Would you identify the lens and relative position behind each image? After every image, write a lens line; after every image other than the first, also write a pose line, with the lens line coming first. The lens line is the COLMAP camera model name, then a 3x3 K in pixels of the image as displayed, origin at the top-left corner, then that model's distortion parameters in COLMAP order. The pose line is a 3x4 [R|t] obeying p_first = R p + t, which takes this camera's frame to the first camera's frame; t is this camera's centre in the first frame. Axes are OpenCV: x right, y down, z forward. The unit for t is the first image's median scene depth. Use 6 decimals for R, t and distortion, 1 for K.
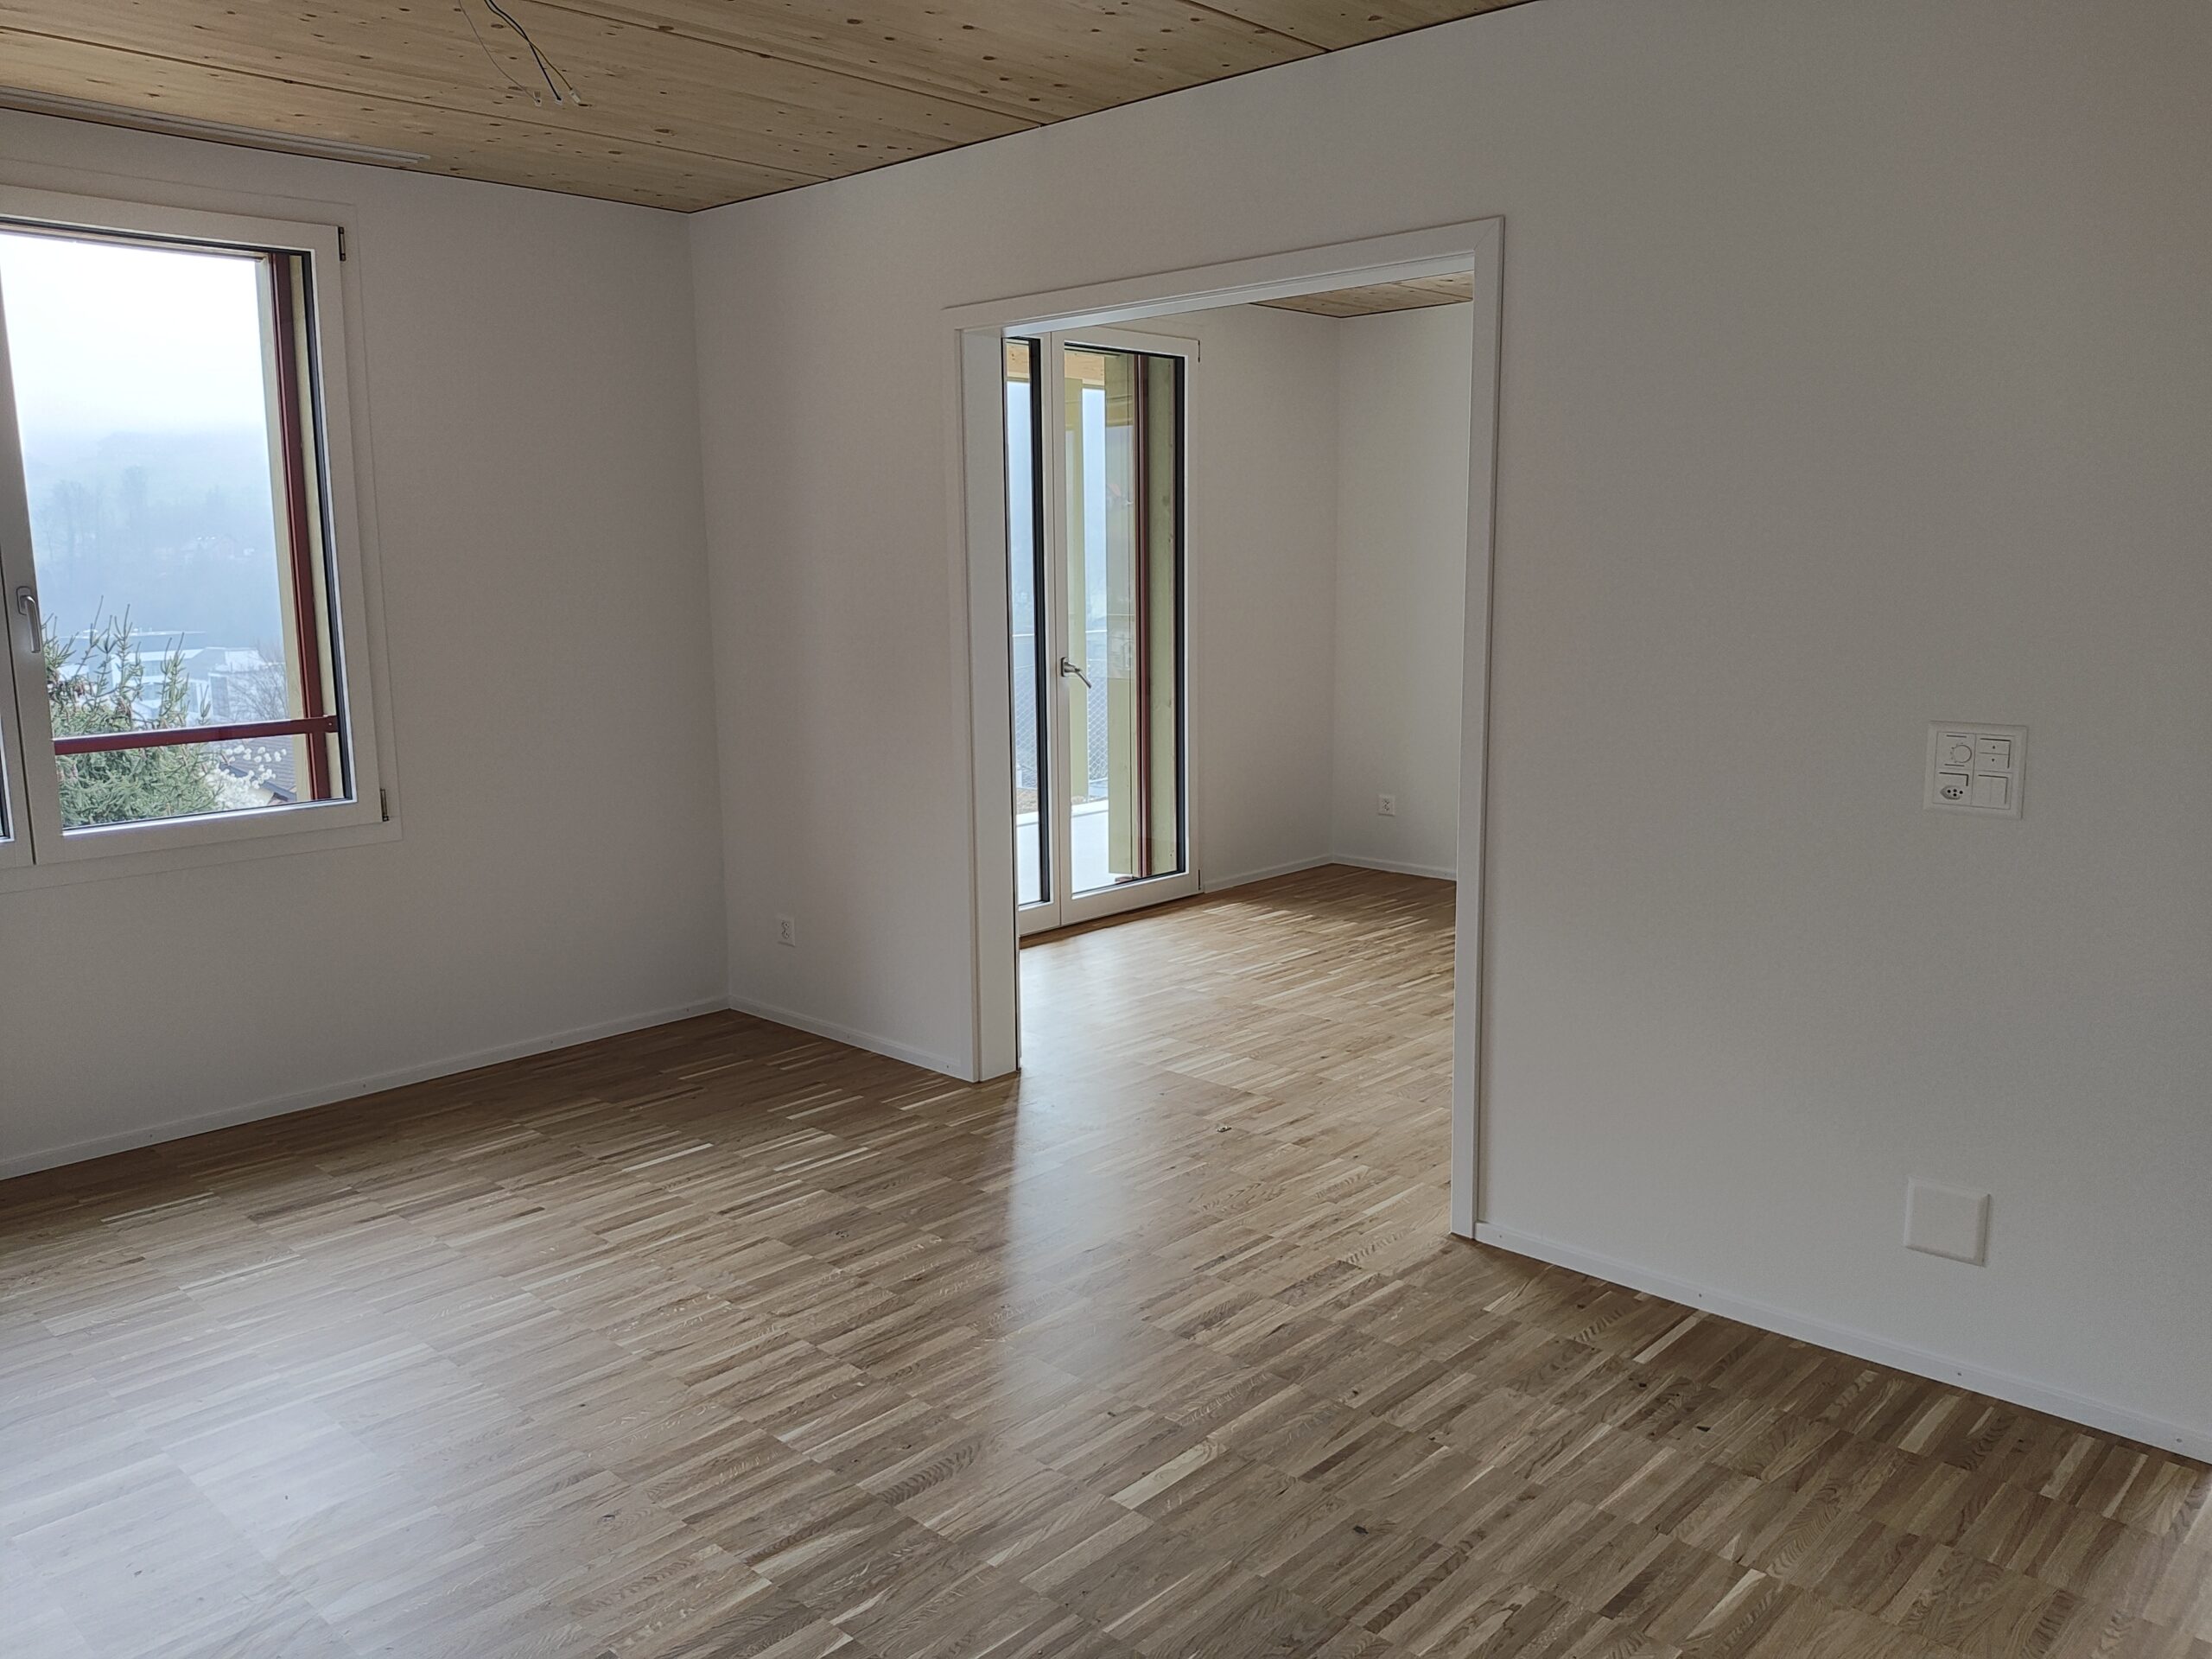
lens RADIAL K [[1658.7, 0, 1090.3], [0, 1658.7, 831.2], [0, 0, 1]] dist [0.121116, -0.269113]
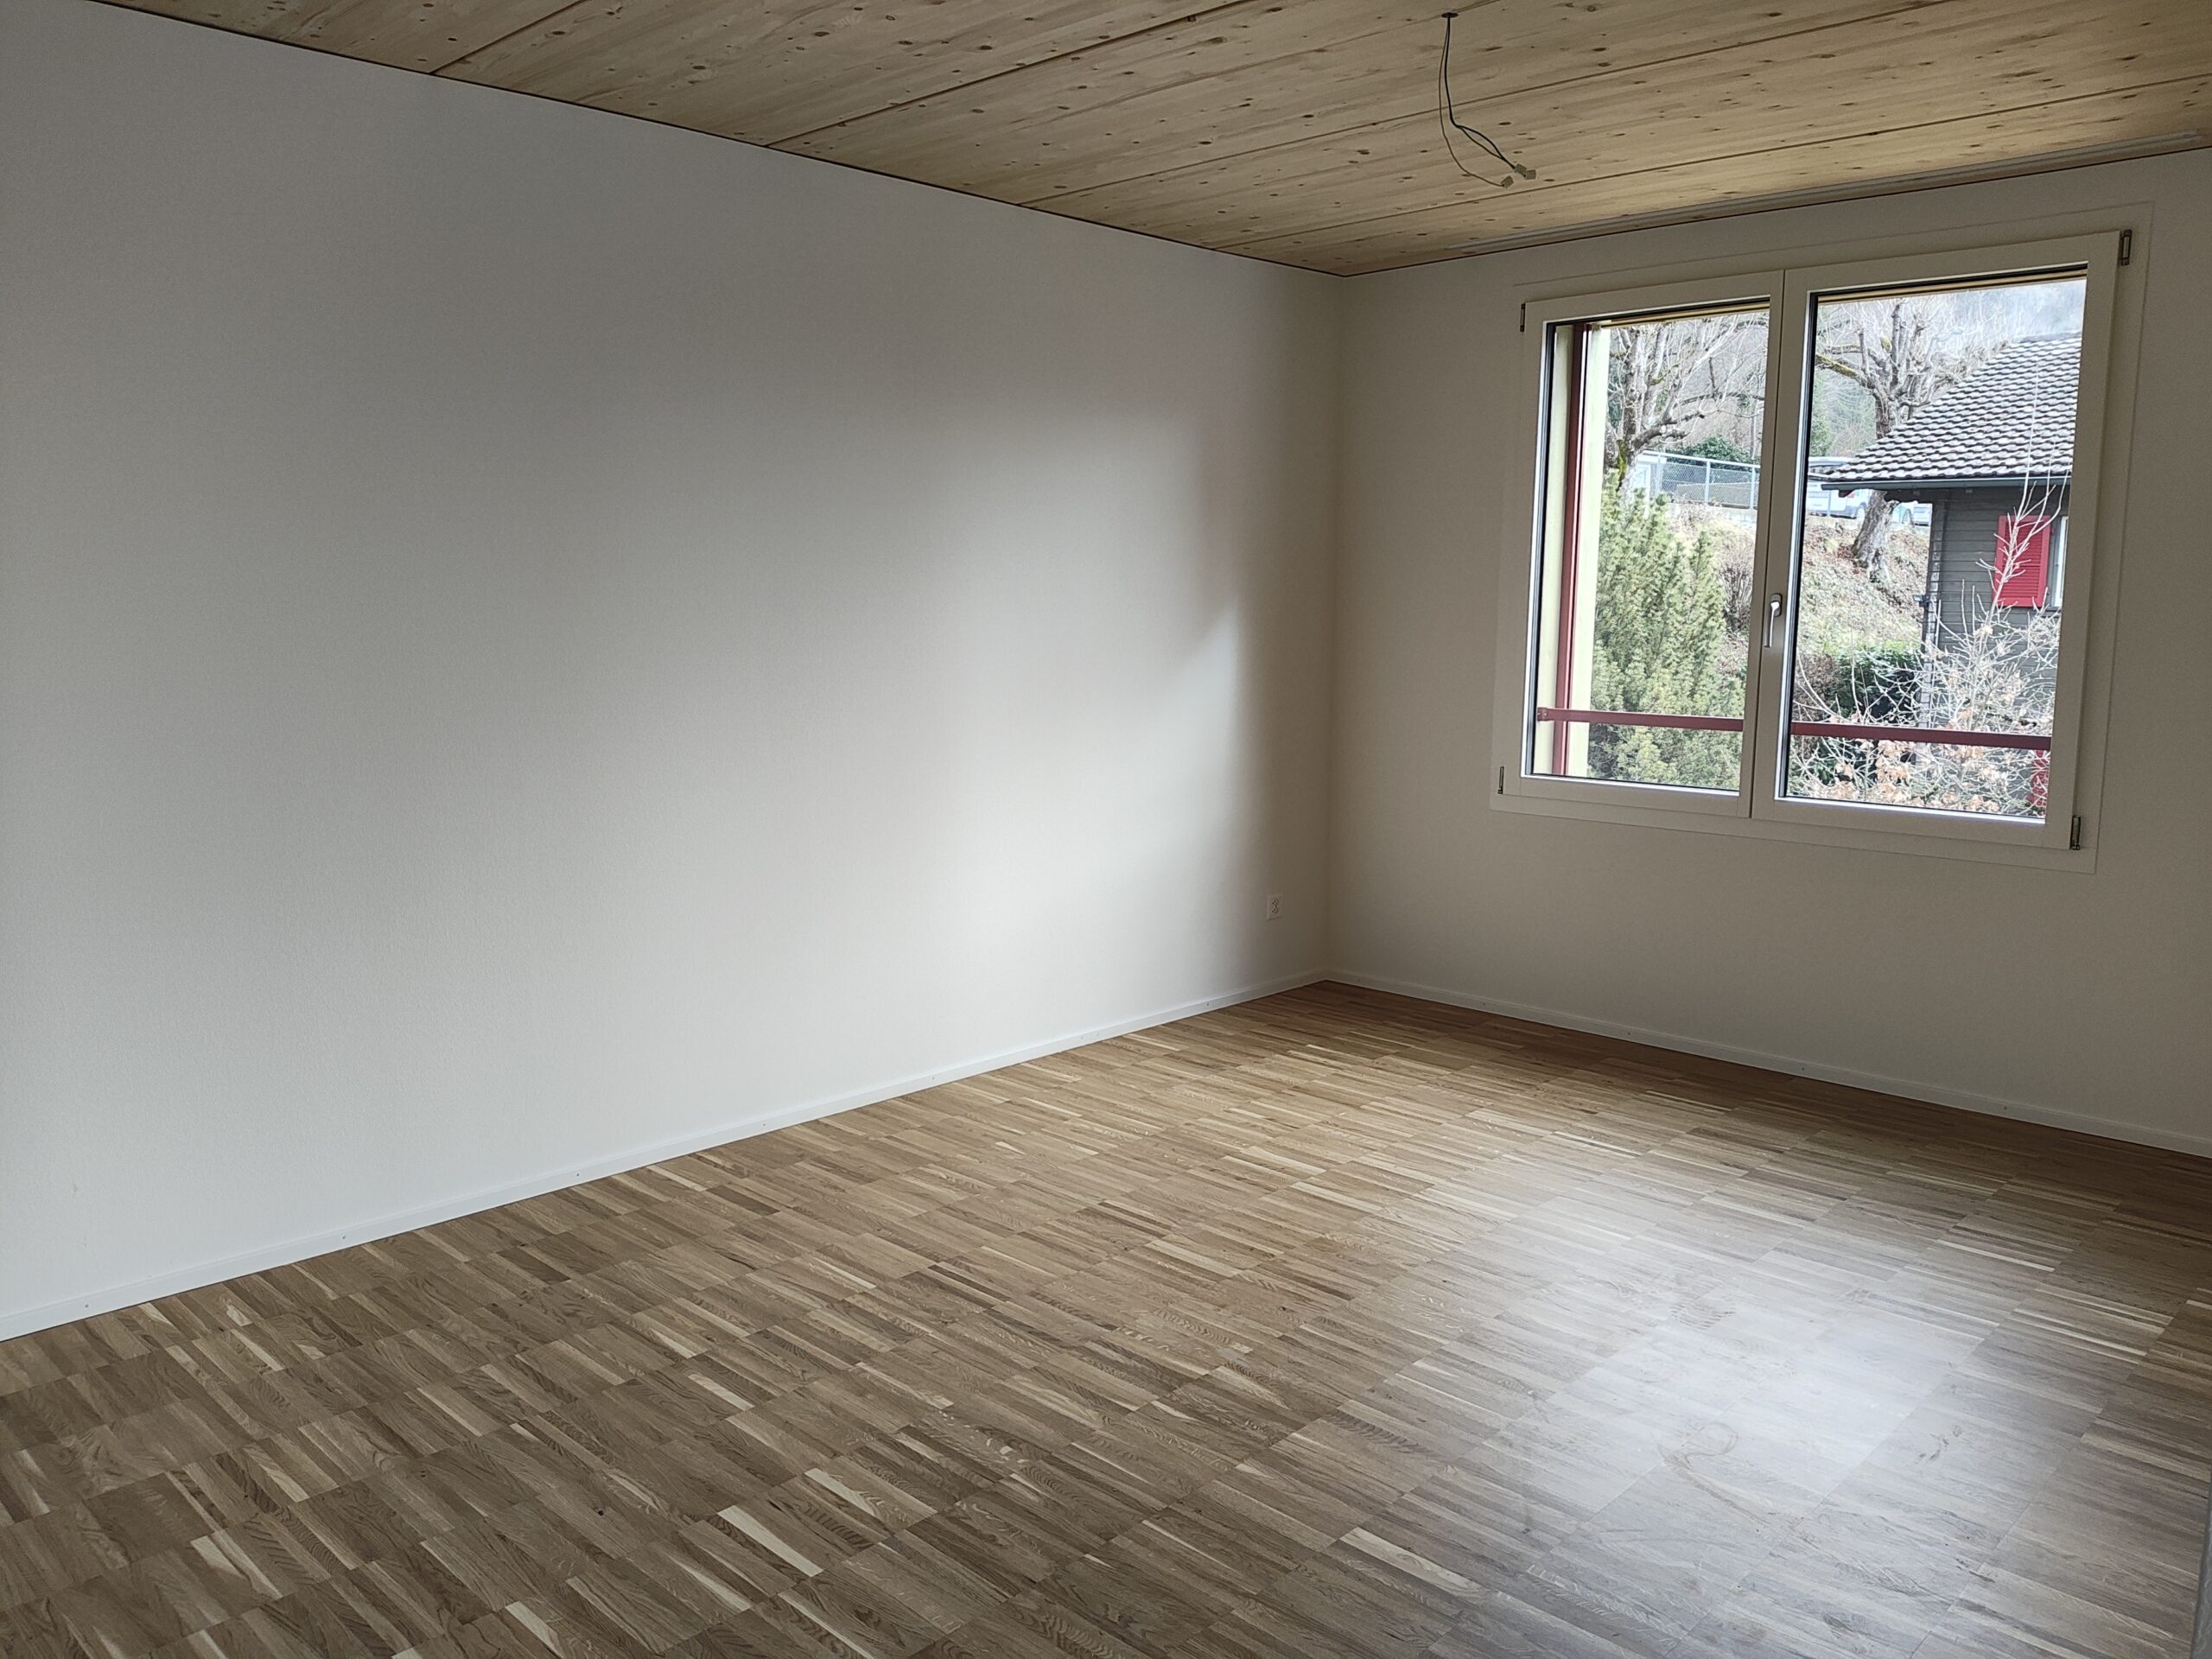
lens RADIAL K [[1658.7, 0, 1090.3], [0, 1658.7, 831.2], [0, 0, 1]] dist [0.121116, -0.269113]
pose [[-0.011988, 0.156622, -0.987586, 0.467912], [-0.166564, 0.973545, 0.156417, -0.063684], [0.985958, 0.166371, 0.014417, 0.390101]]
